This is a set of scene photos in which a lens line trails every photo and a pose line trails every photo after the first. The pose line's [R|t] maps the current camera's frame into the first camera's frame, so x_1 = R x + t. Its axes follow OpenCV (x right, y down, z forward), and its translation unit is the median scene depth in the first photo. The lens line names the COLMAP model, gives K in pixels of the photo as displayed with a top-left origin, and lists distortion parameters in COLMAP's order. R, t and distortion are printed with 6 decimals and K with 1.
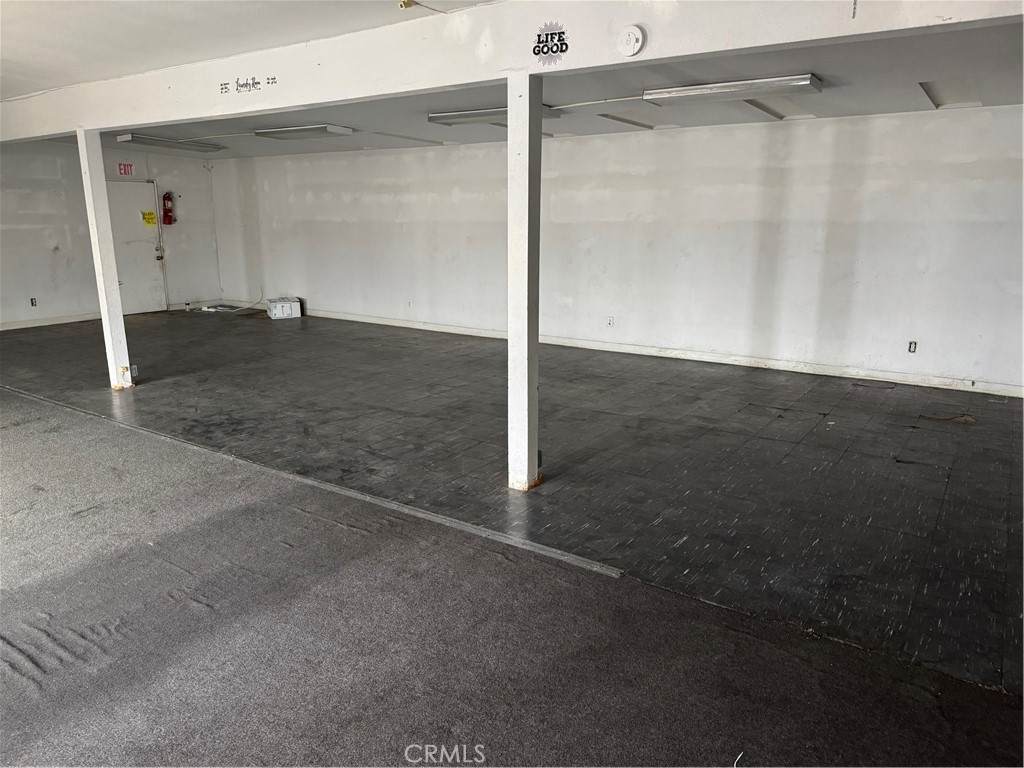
lens RADIAL K [[703.0, 0, 512.0], [0, 703.0, 384.0], [0, 0, 1]] dist [0.065075, -0.076856]
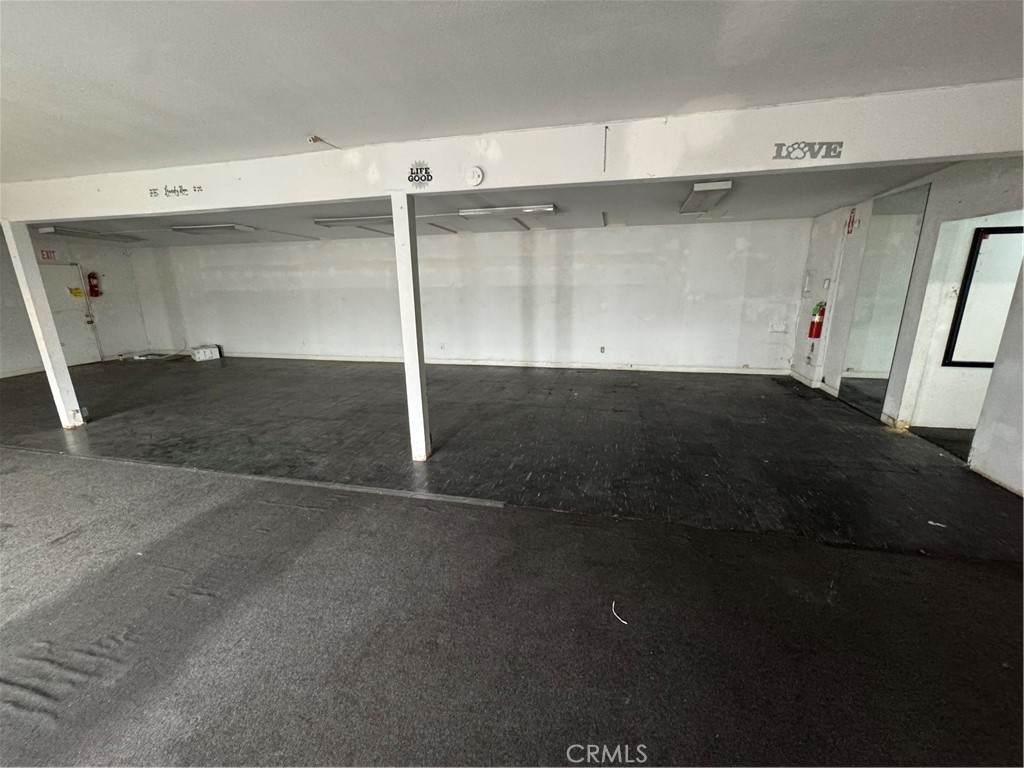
lens RADIAL K [[402.3, 0, 512.0], [0, 402.3, 384.0], [0, 0, 1]] dist [-0.002042, -0.000121]
pose [[0.933848, -0.101066, 0.343095, -0.077234], [0.097123, 0.994858, 0.028702, -0.021118], [-0.344232, 0.006519, 0.938862, 0.078608]]
